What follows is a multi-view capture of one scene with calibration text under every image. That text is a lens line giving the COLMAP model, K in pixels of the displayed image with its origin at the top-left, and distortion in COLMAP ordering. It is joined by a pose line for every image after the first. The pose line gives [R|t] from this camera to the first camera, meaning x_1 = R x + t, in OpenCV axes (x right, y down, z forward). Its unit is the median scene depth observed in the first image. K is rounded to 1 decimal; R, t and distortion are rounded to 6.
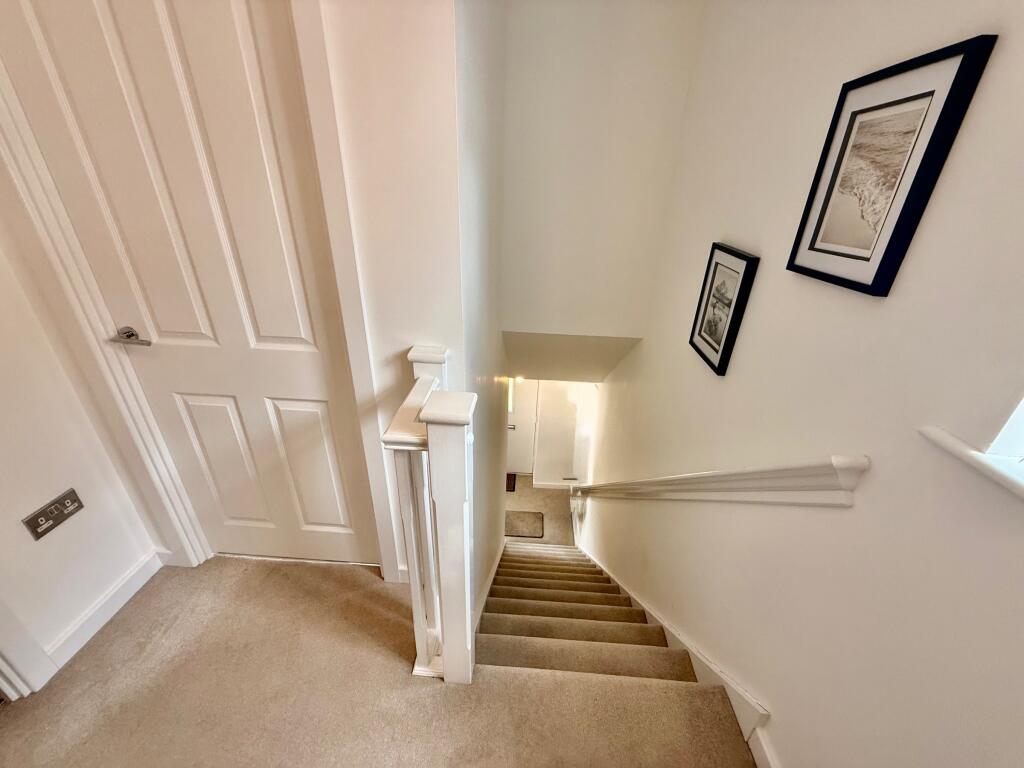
lens RADIAL K [[412.1, 0, 510.3], [0, 412.1, 386.7], [0, 0, 1]] dist [0.000775, 0.000325]
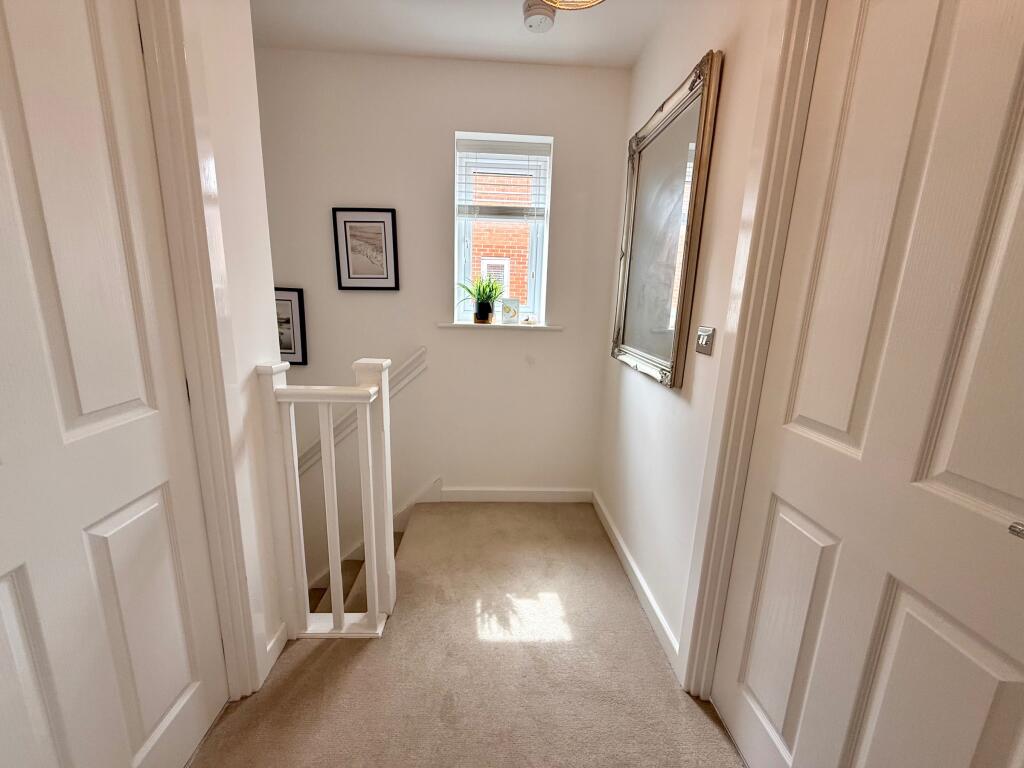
lens RADIAL K [[412.1, 0, 509.5], [0, 412.1, 383.6], [0, 0, 1]] dist [0.000775, 0.000325]
pose [[-0.104825, -0.237048, 0.965826, -1.698651], [0.419981, 0.869774, 0.259055, -0.075211], [-0.901459, 0.432784, 0.008381, 0.524476]]
